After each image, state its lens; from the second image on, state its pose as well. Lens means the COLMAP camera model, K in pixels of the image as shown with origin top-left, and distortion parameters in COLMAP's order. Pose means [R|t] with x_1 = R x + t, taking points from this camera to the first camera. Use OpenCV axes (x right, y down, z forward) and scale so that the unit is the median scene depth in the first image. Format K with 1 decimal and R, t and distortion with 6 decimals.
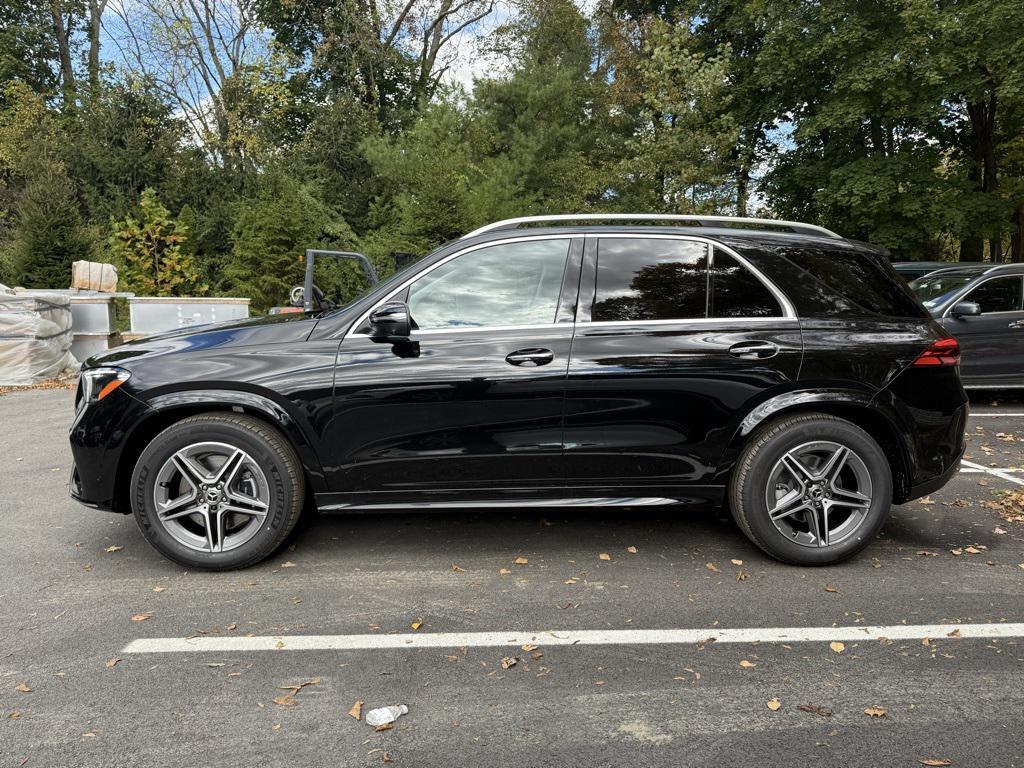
lens RADIAL K [[738.2, 0, 512.0], [0, 738.2, 384.0], [0, 0, 1]] dist [0.056091, -0.075818]
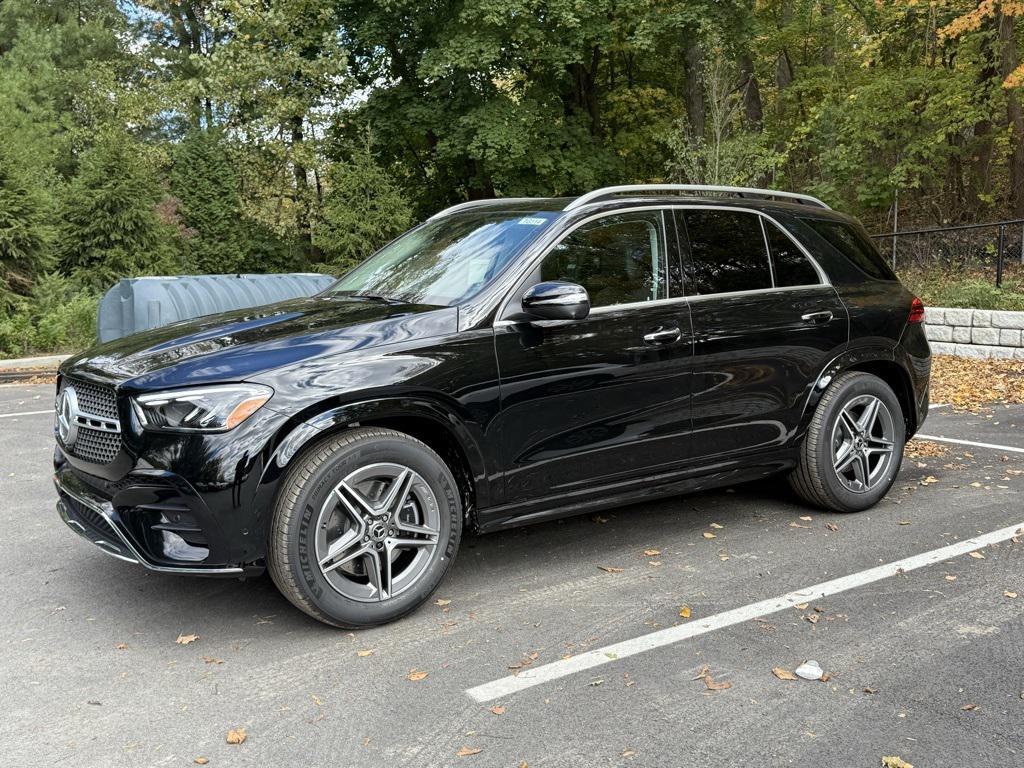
lens RADIAL K [[1016.7, 0, 512.0], [0, 1016.7, 384.0], [0, 0, 1]] dist [0.143478, -0.290138]
pose [[0.845440, -0.085439, 0.527192, -0.820556], [0.088593, 0.995880, 0.019322, -0.015654], [-0.526671, 0.030370, 0.849526, -0.019943]]
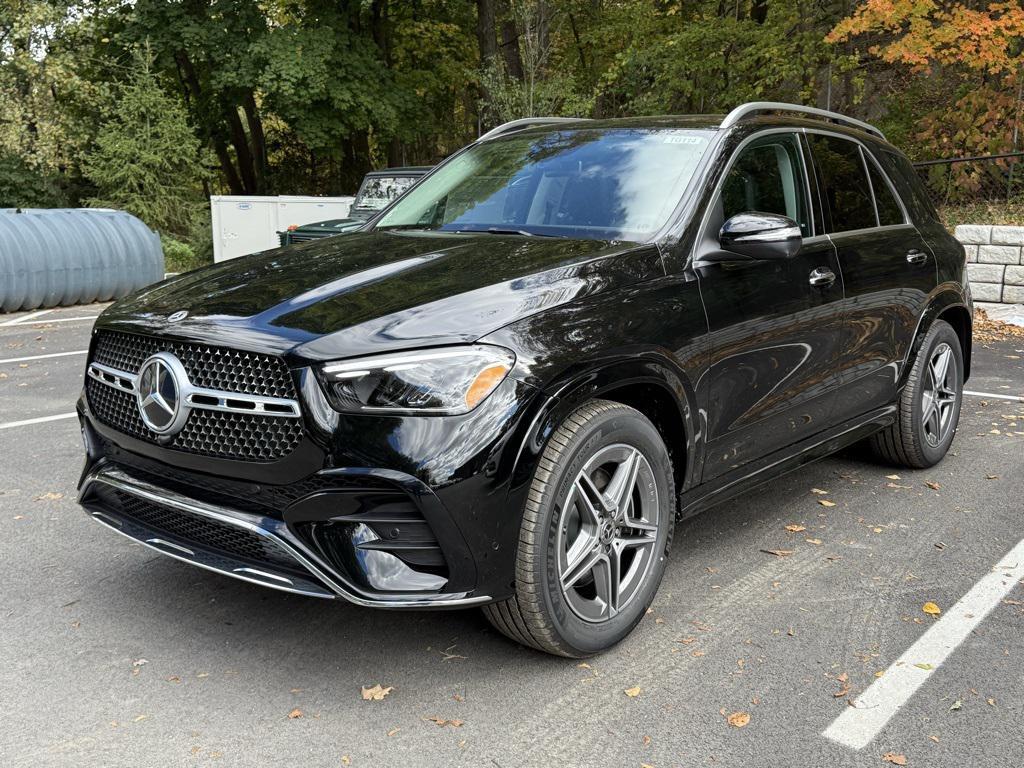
lens RADIAL K [[1005.8, 0, 512.0], [0, 1005.8, 384.0], [0, 0, 1]] dist [0.172666, -0.416934]
pose [[0.676464, -0.132583, 0.724444, -1.024855], [0.091485, 0.991171, 0.095972, -0.059931], [-0.730772, 0.001354, 0.682620, 0.458451]]
